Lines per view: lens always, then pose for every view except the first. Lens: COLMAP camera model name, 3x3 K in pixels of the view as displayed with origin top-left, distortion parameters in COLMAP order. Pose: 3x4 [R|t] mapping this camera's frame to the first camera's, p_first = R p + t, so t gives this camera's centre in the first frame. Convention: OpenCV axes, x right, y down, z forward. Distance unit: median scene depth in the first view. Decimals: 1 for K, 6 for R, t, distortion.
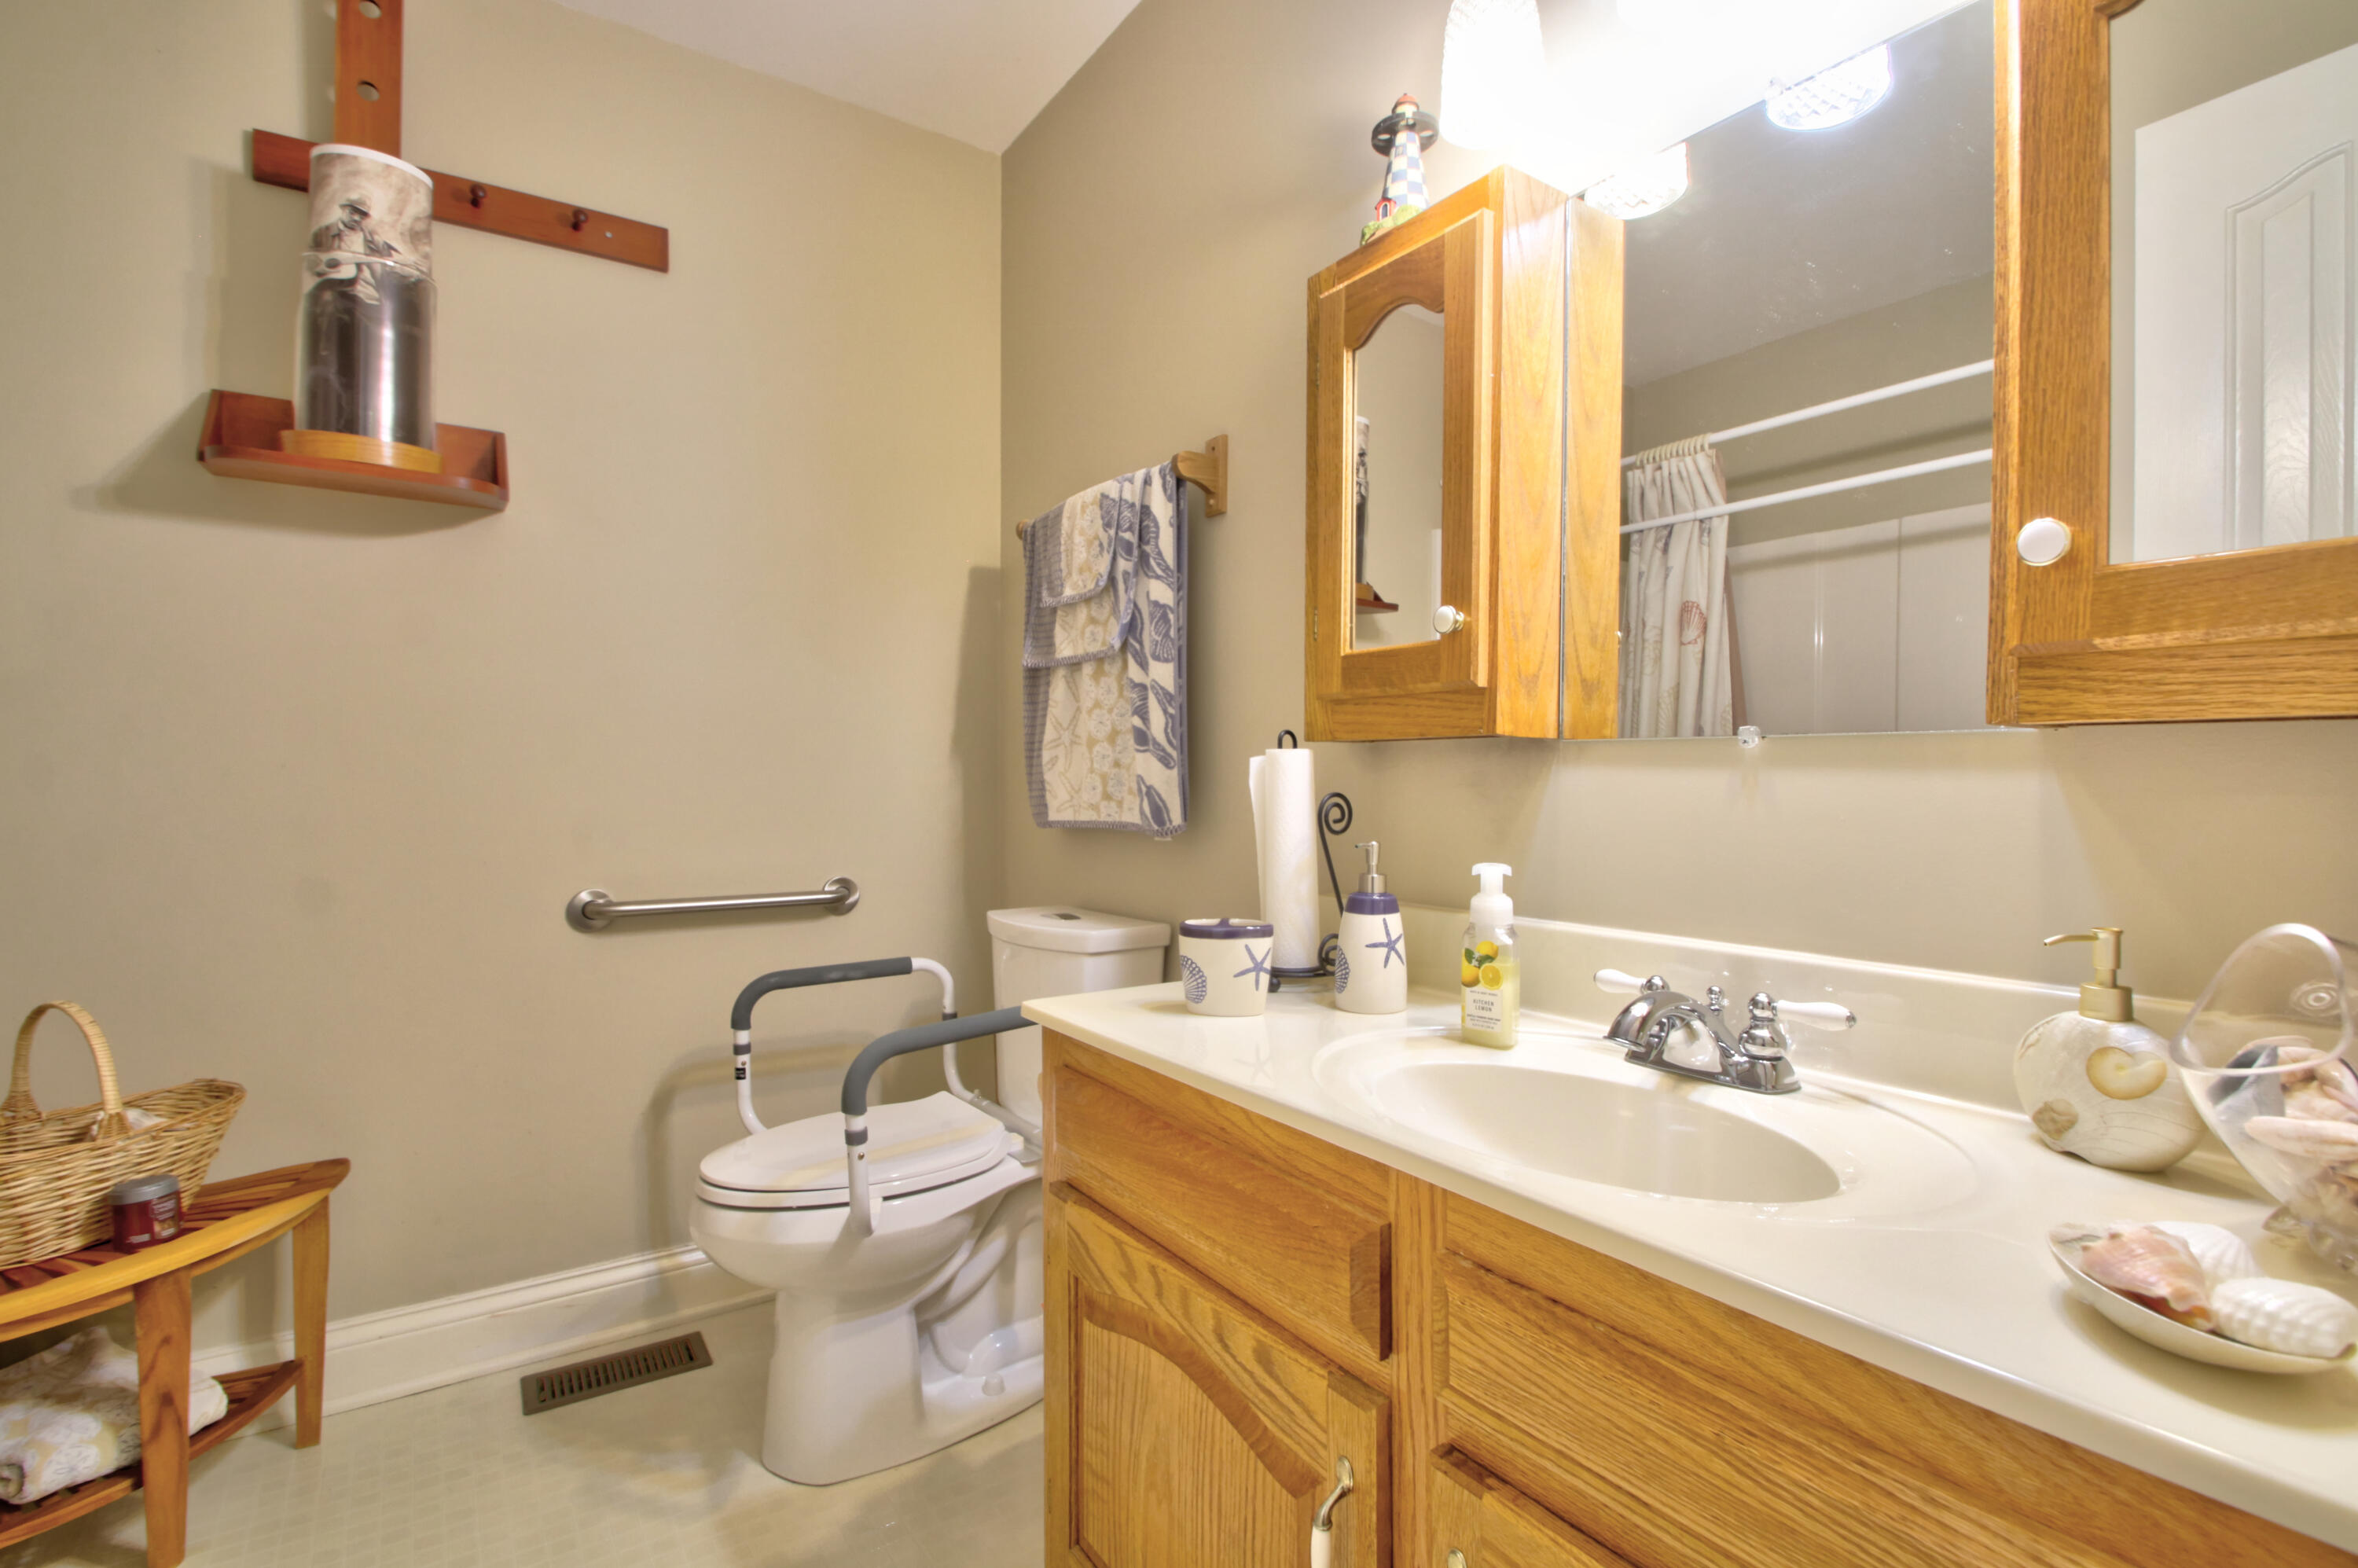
lens RADIAL K [[1092.6, 0, 1173.6], [0, 1092.6, 790.3], [0, 0, 1]] dist [0.012455, -0.011369]
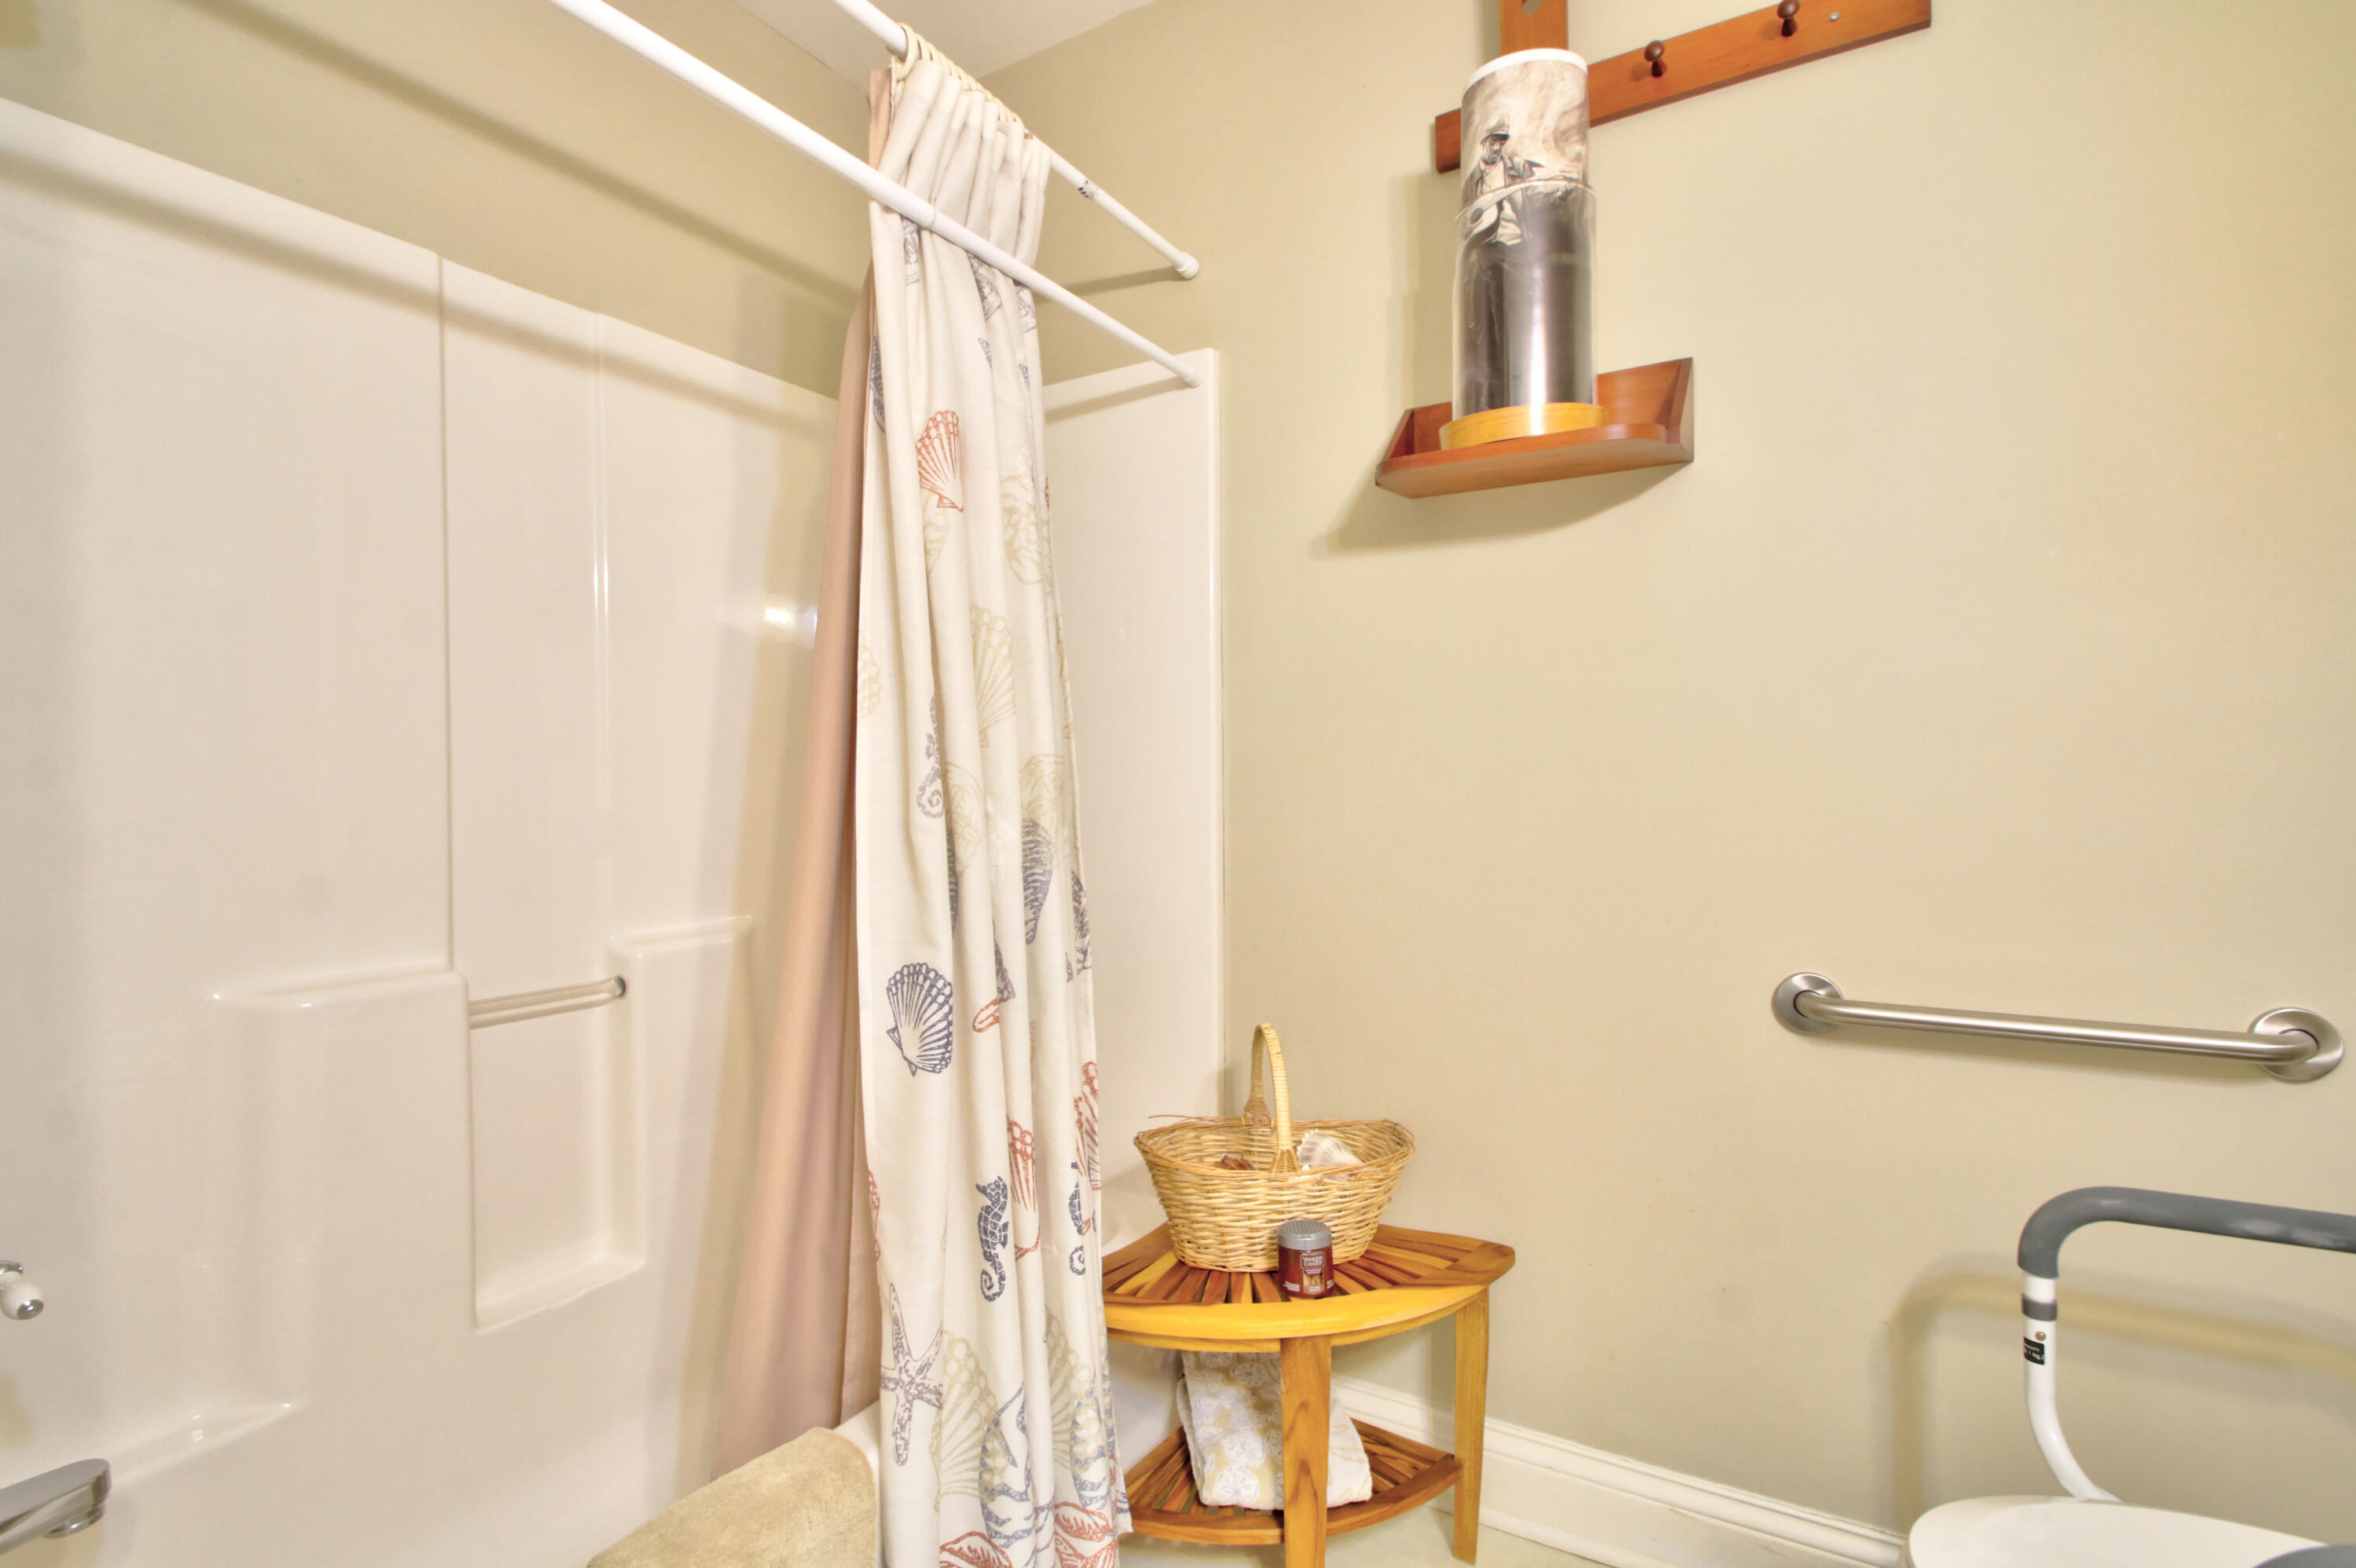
lens RADIAL K [[1078.6, 0, 1177.3], [0, 1078.6, 791.7], [0, 0, 1]] dist [0.003754, -0.011074]
pose [[0.419359, 0.007569, -0.907789, -0.095598], [-0.000249, 0.999966, 0.008223, -0.036603], [0.907820, -0.003222, 0.419347, 0.425783]]
